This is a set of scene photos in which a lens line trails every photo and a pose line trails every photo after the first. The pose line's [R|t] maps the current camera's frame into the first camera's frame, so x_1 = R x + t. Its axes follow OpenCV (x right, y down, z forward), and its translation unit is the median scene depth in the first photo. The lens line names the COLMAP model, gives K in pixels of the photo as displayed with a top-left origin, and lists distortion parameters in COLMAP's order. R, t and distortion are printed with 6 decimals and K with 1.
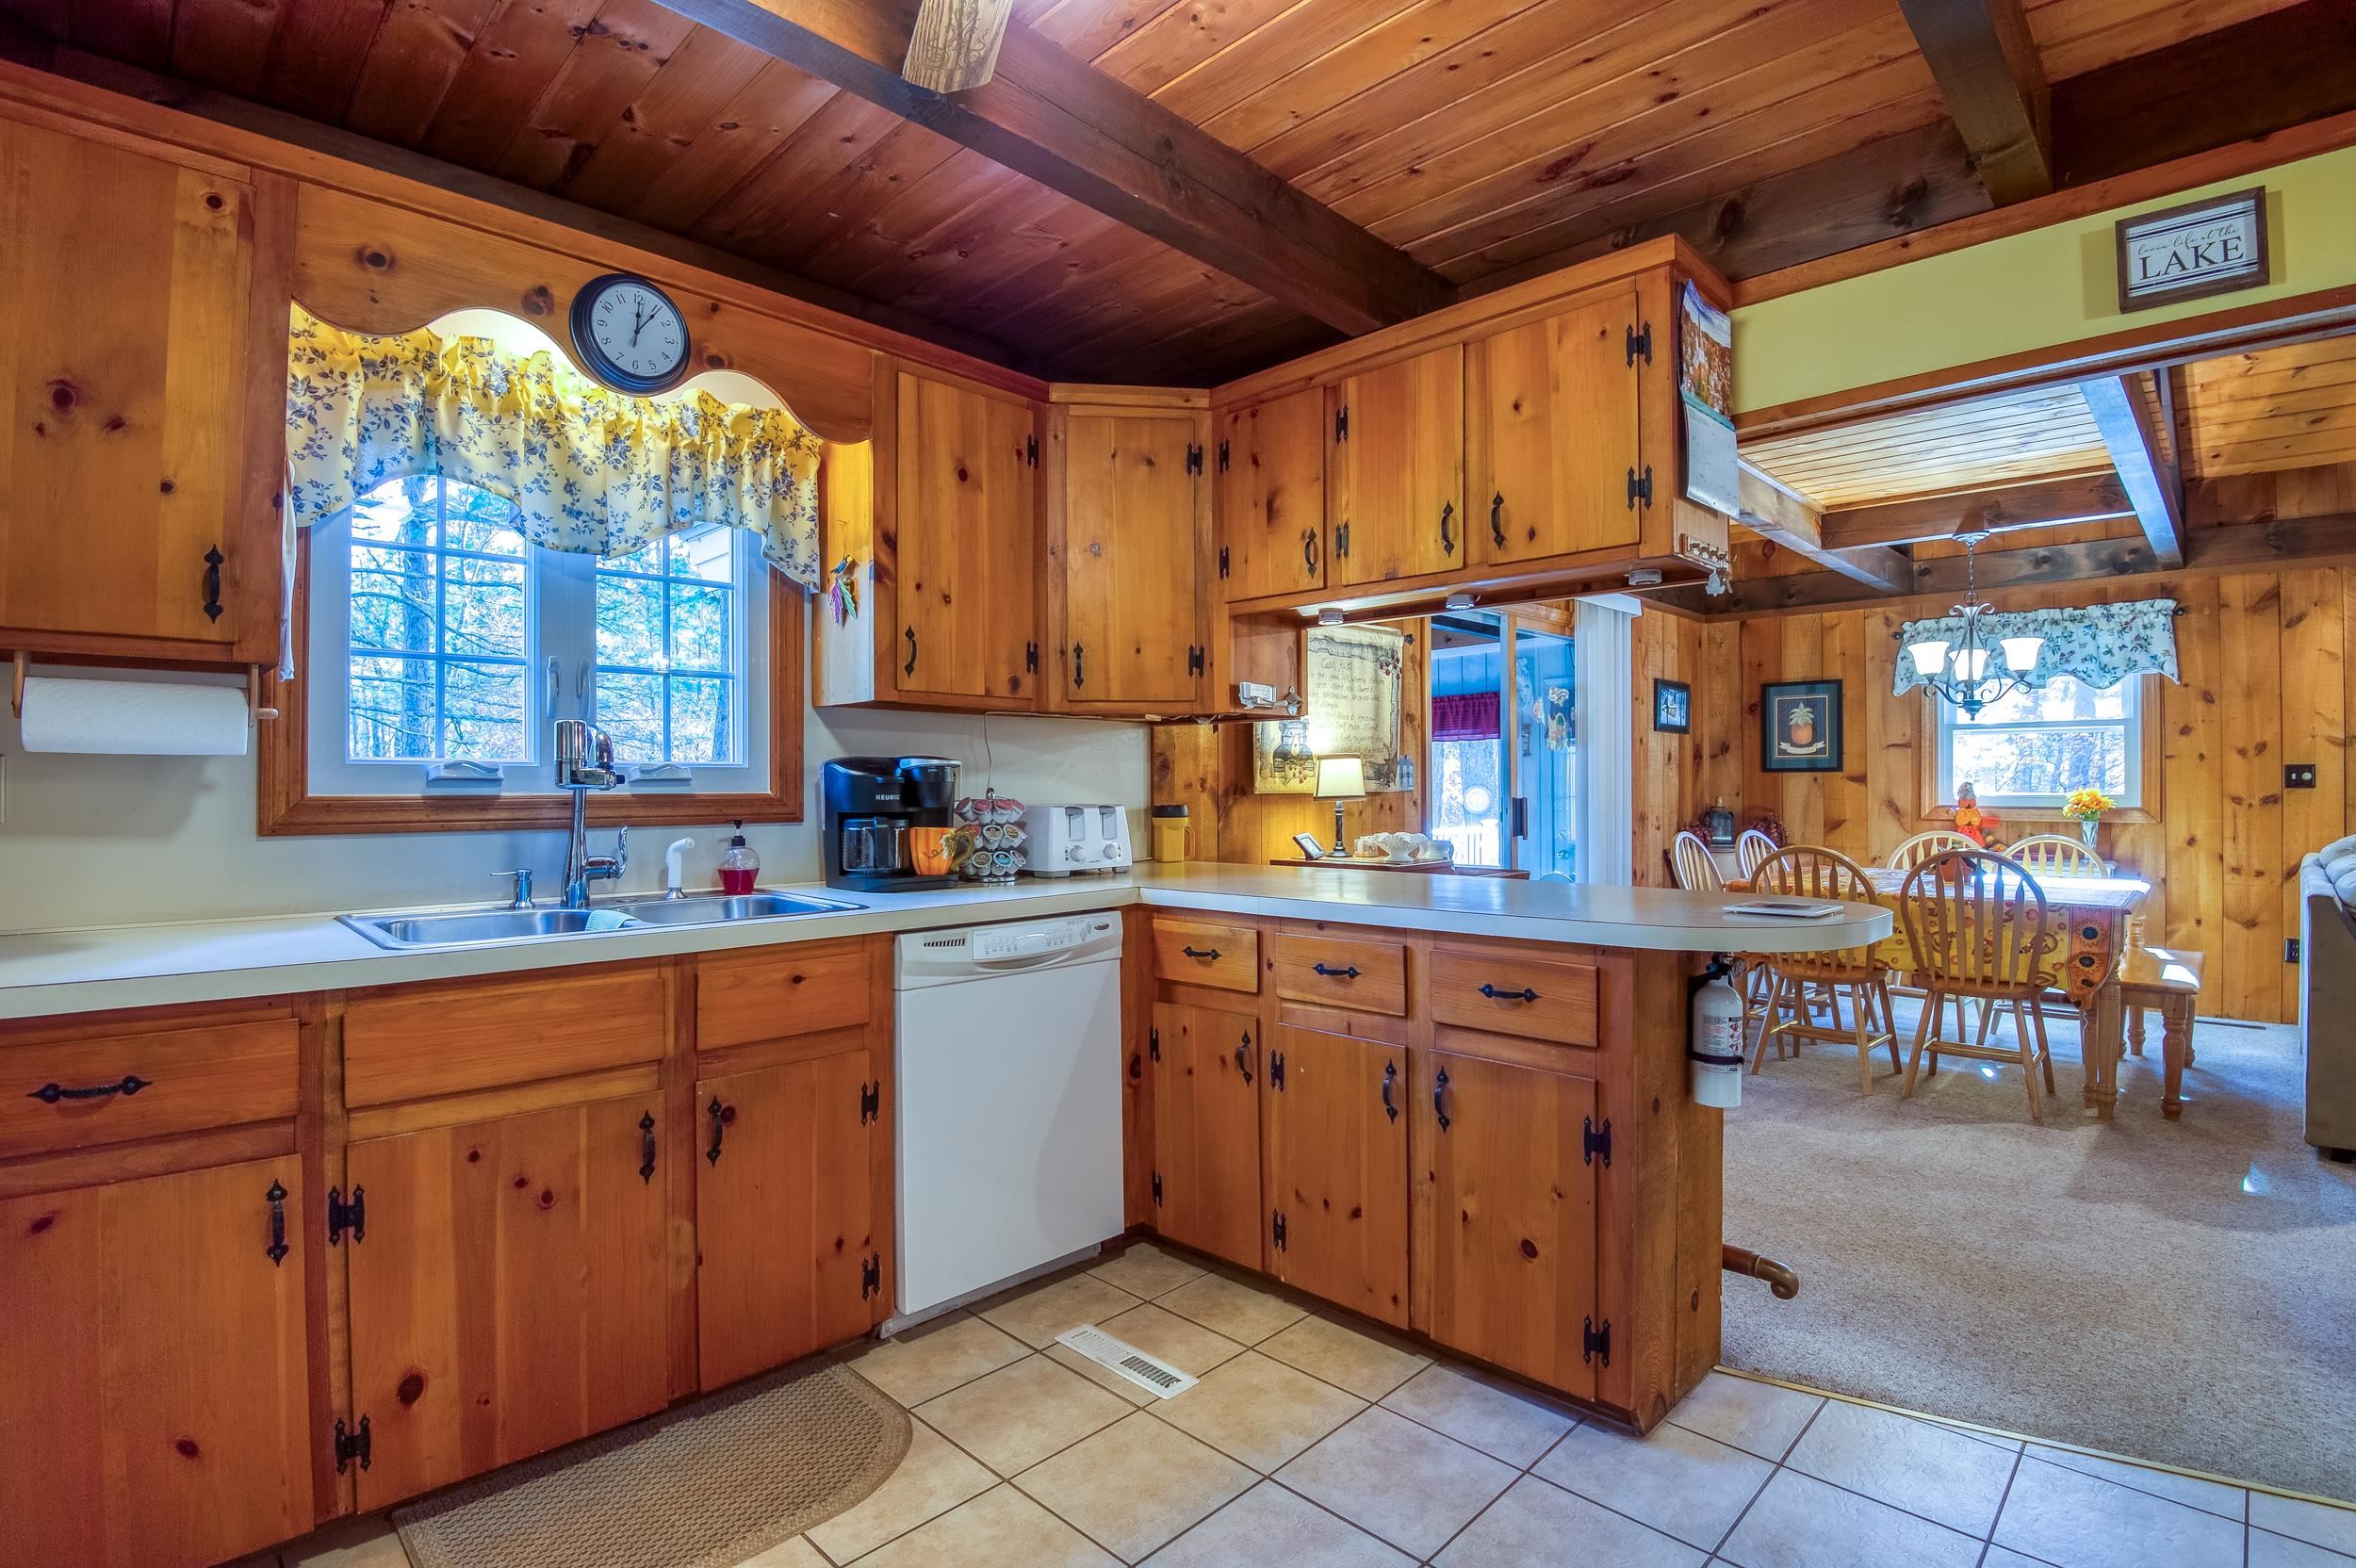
lens RADIAL K [[1100.8, 0, 1126.7], [0, 1100.8, 790.9], [0, 0, 1]] dist [-0.030181, -0.010380]
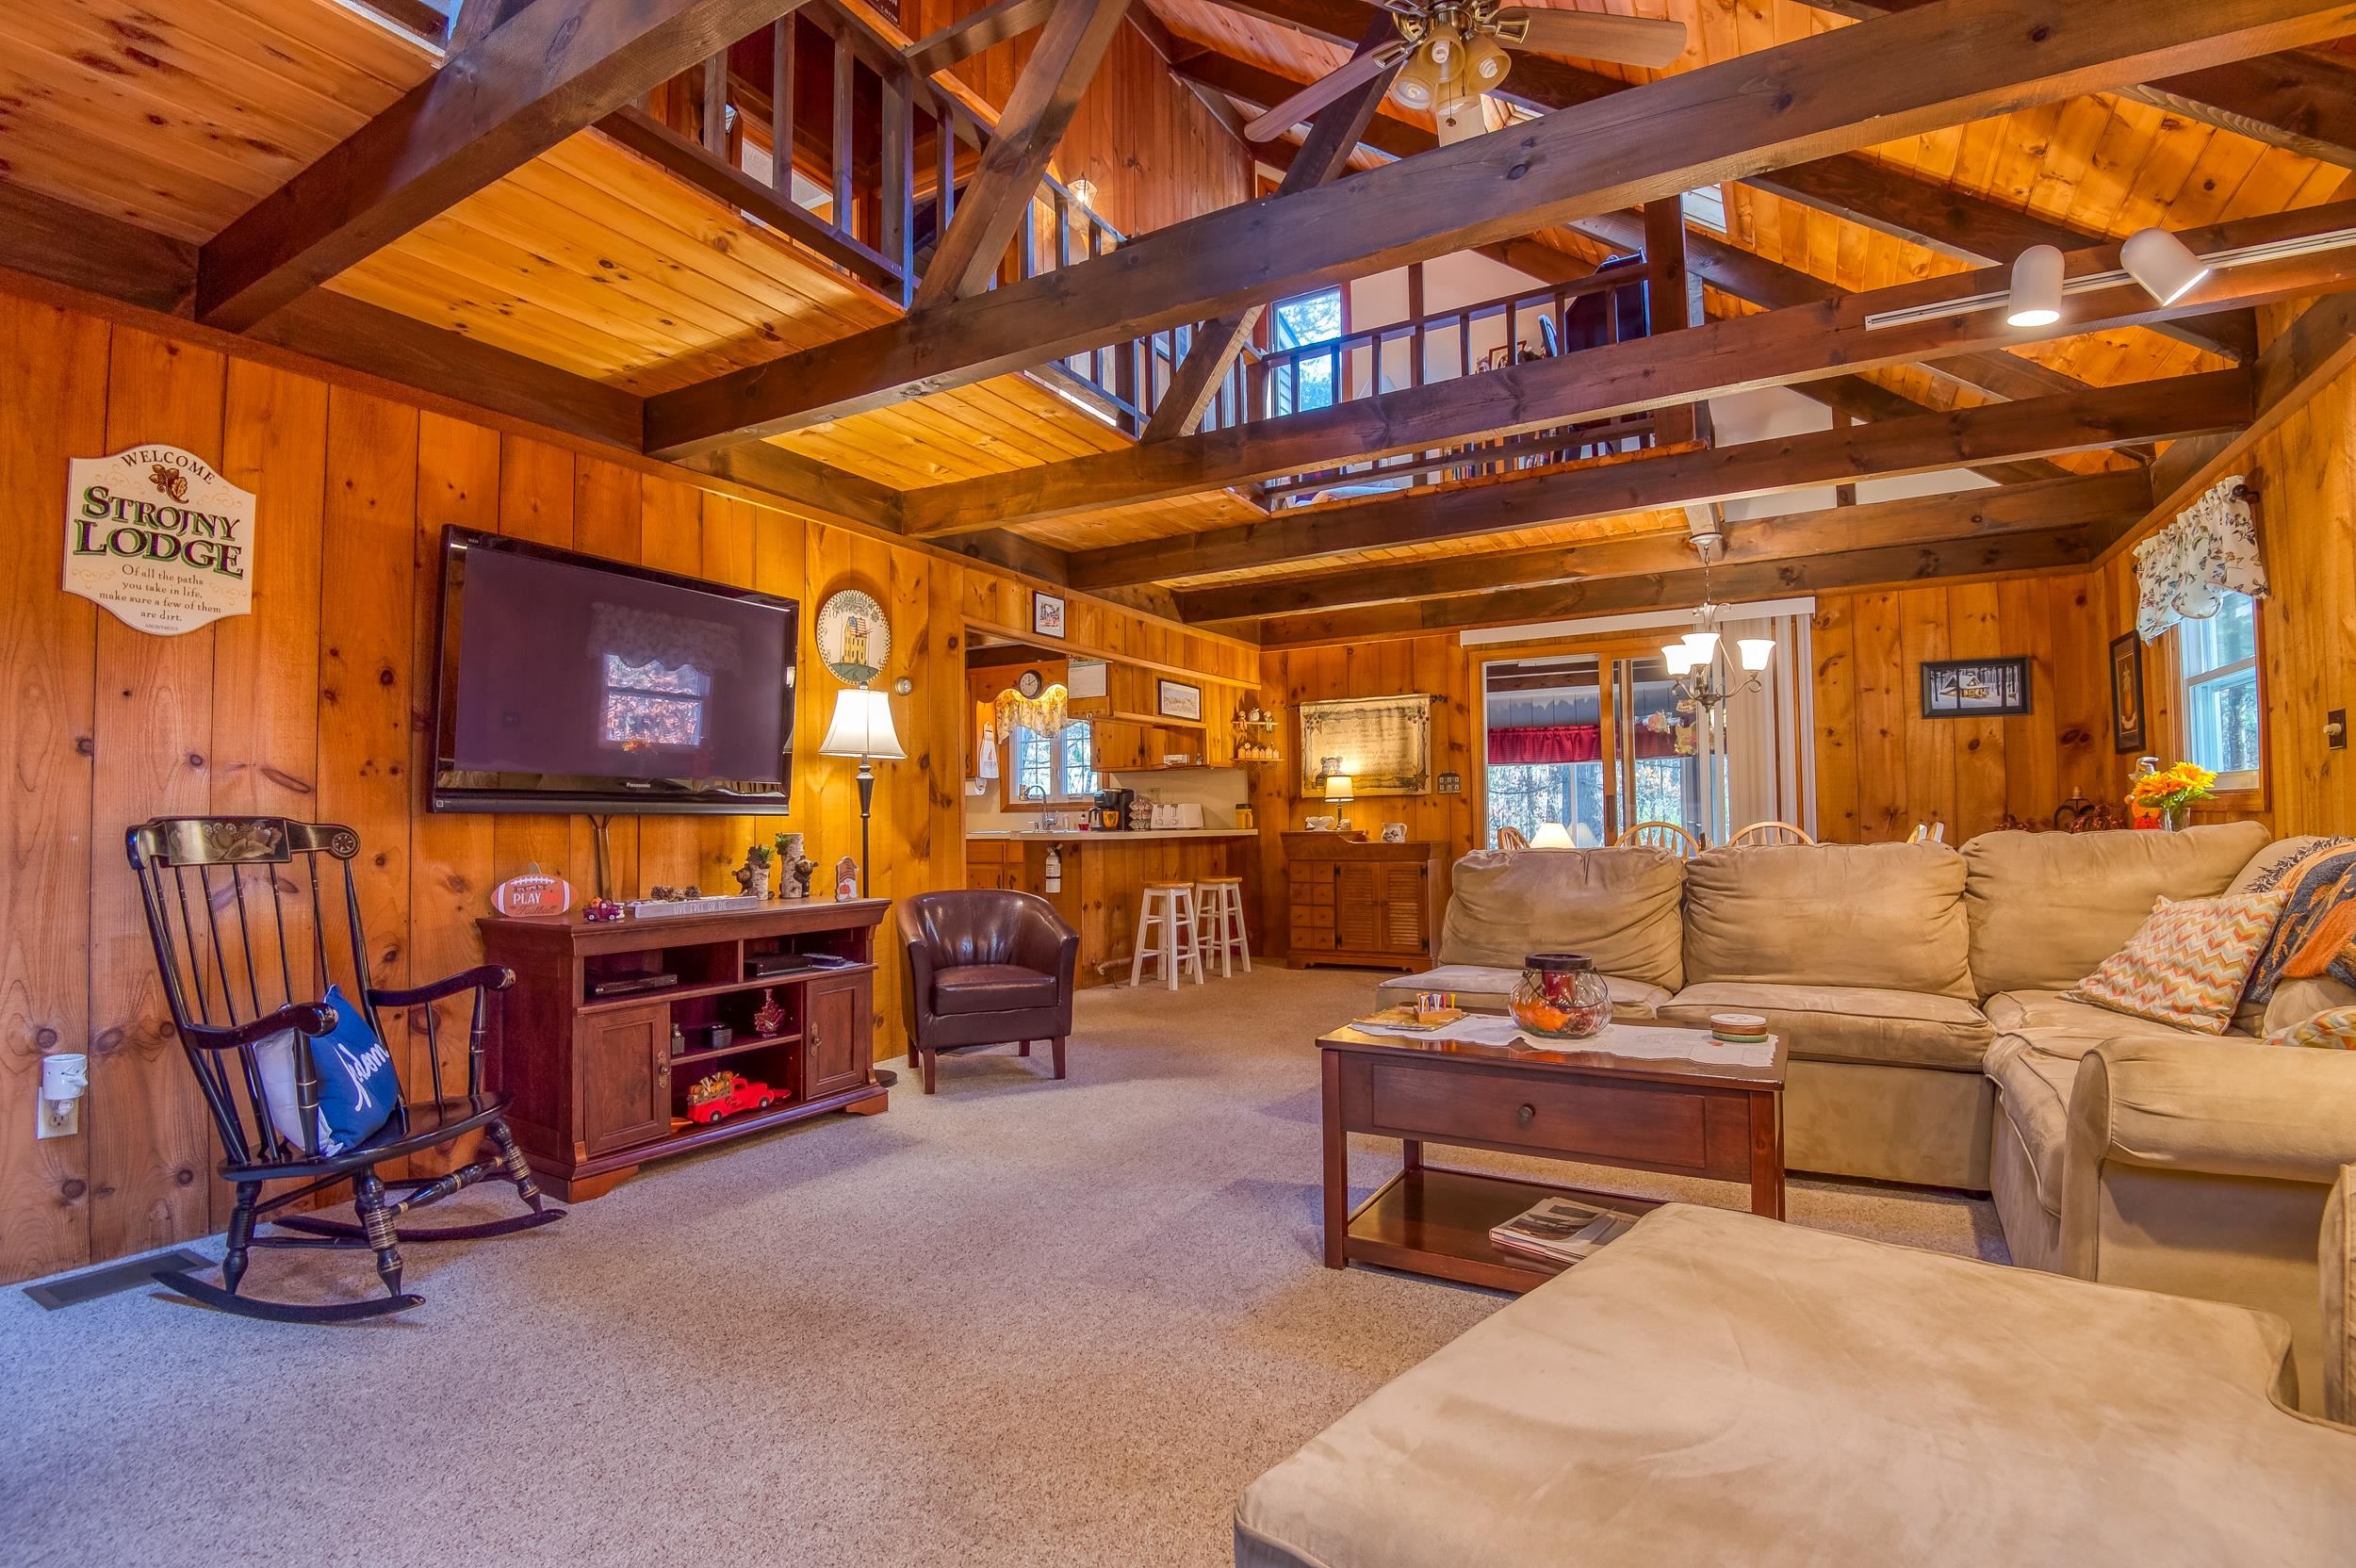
lens RADIAL K [[1100.8, 0, 1180.9], [0, 1100.8, 774.6], [0, 0, 1]] dist [-0.030181, -0.010380]
pose [[0.266411, -0.041103, -0.962983, 2.690984], [0.008070, 0.999150, -0.040414, 0.054943], [0.963826, 0.002996, 0.266516, 0.339496]]
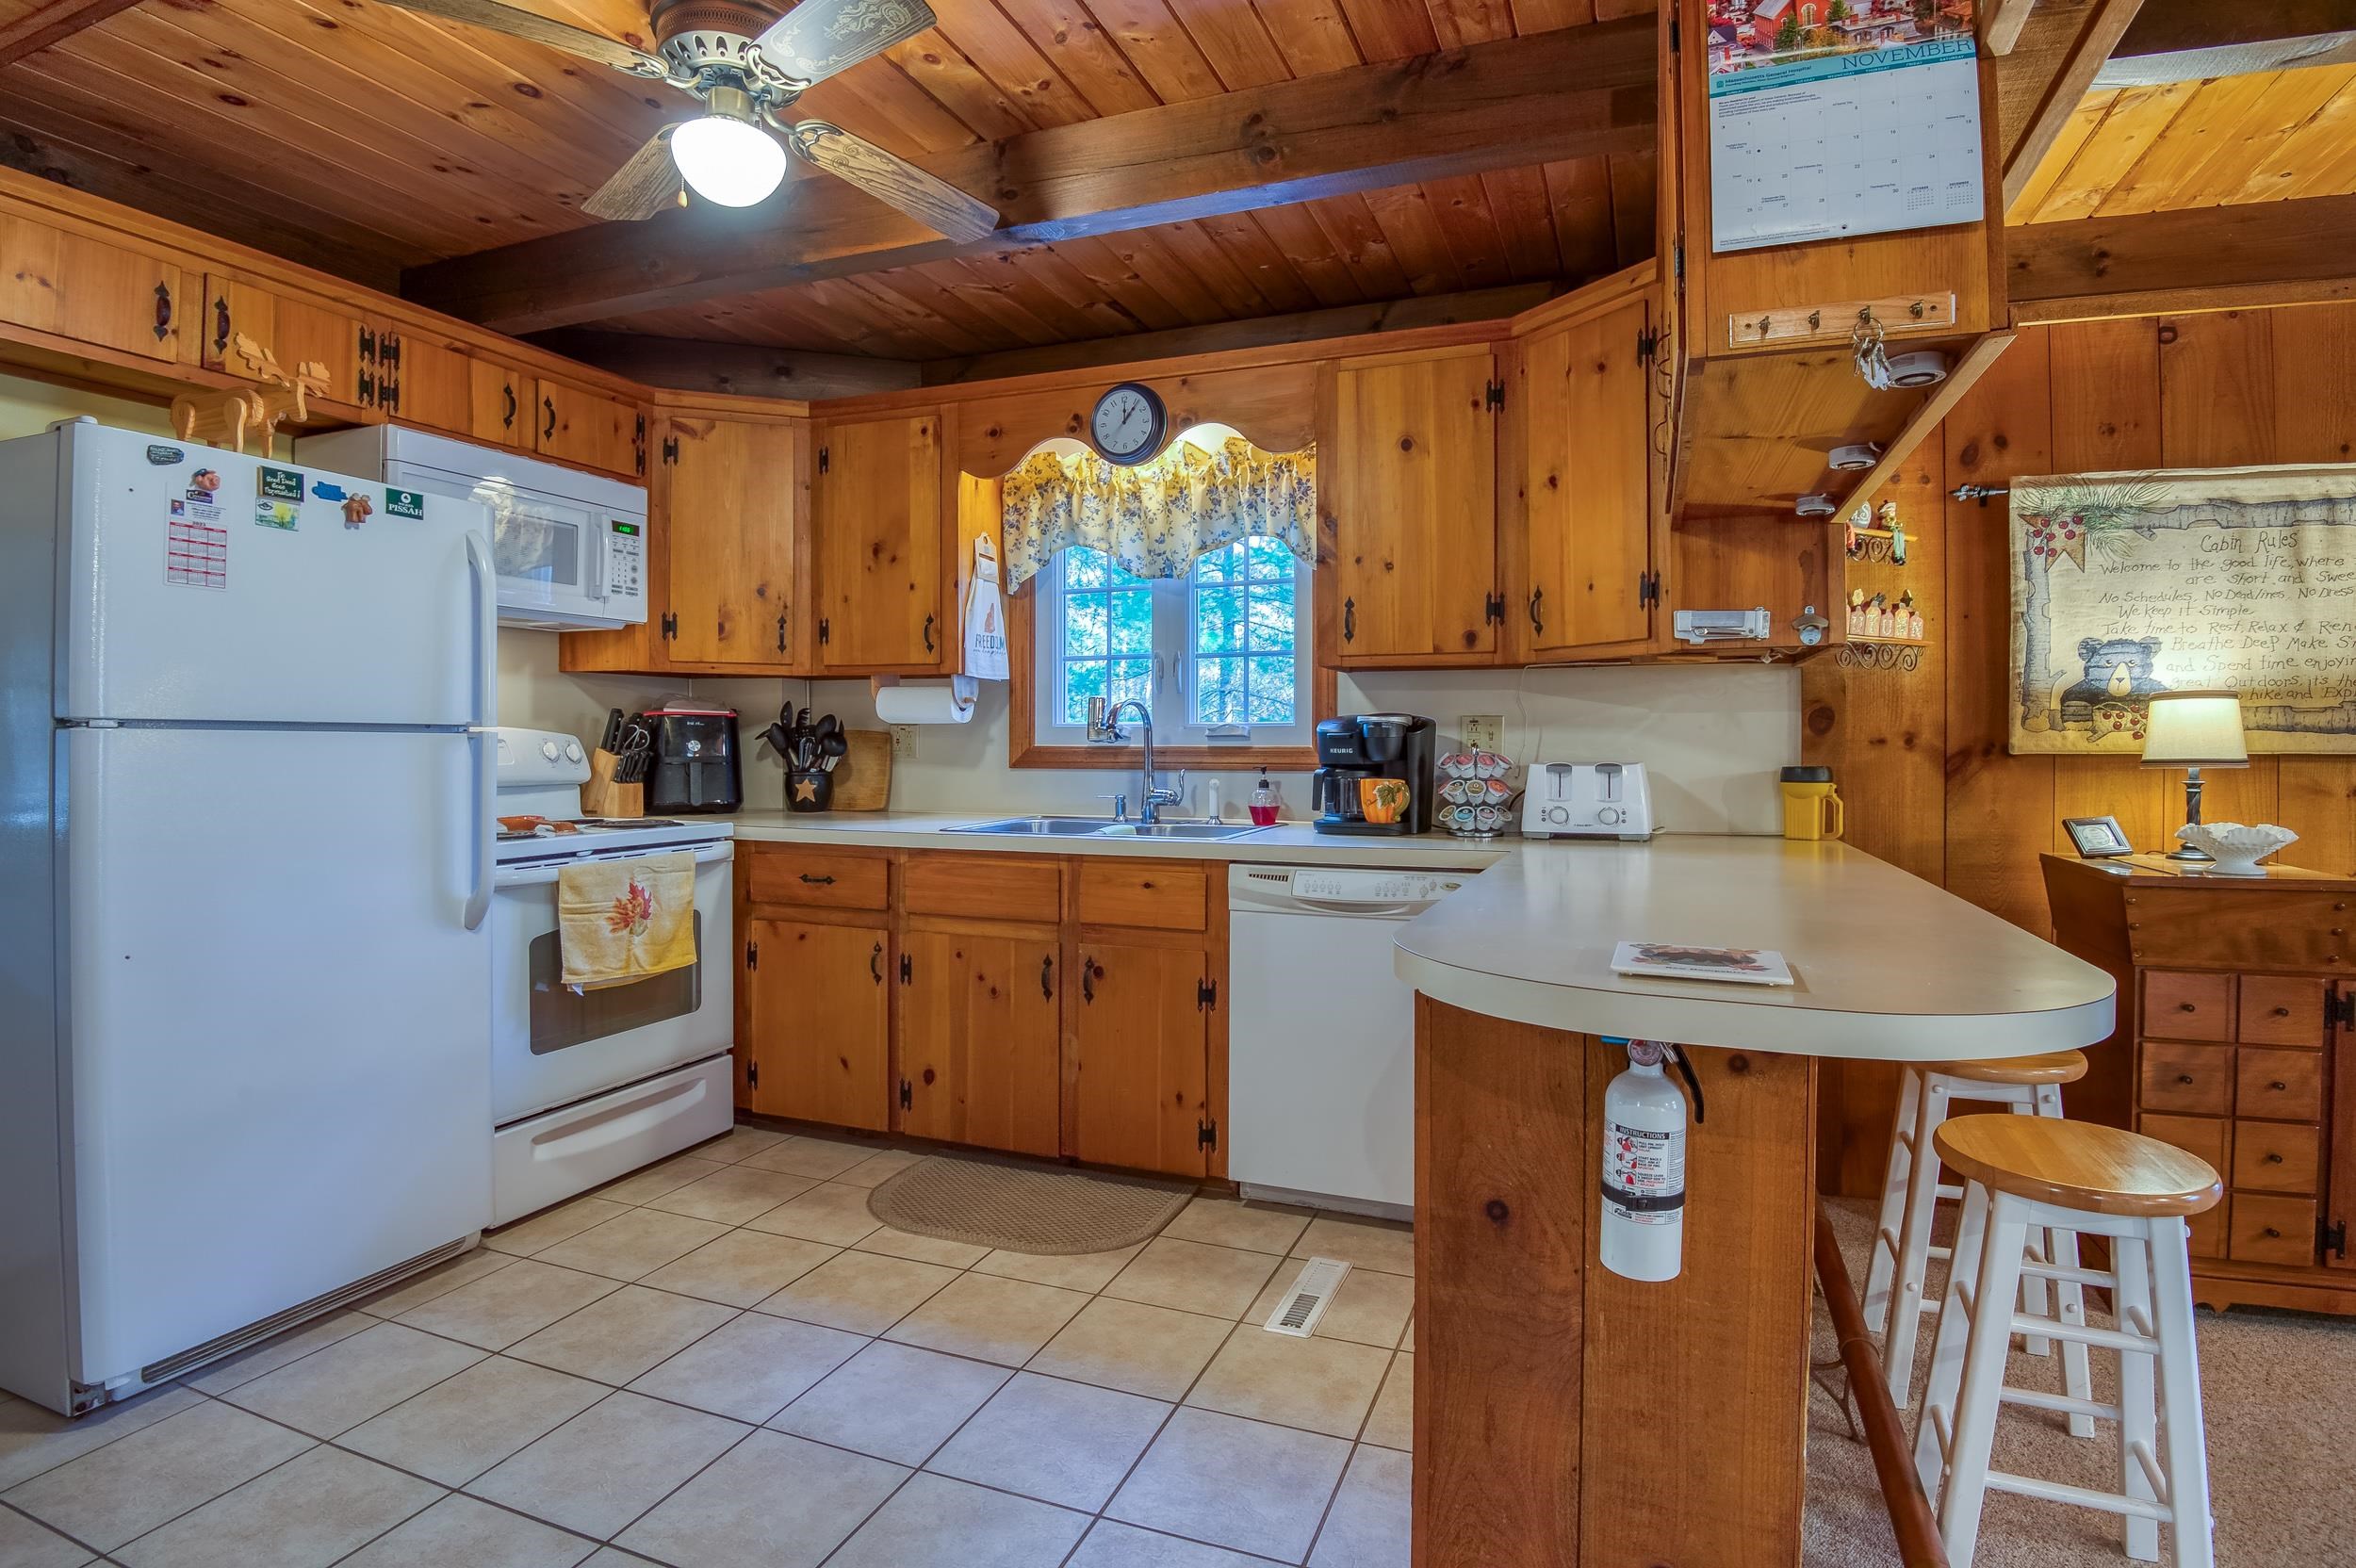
lens RADIAL K [[1100.8, 0, 1288.7], [0, 1100.8, 762.0], [0, 0, 1]] dist [-0.030181, -0.010380]
pose [[0.460932, 0.016614, -0.887280, 0.699739], [-0.007596, 0.999862, 0.014776, 0.001058], [0.887403, -0.000071, 0.460995, 0.393650]]
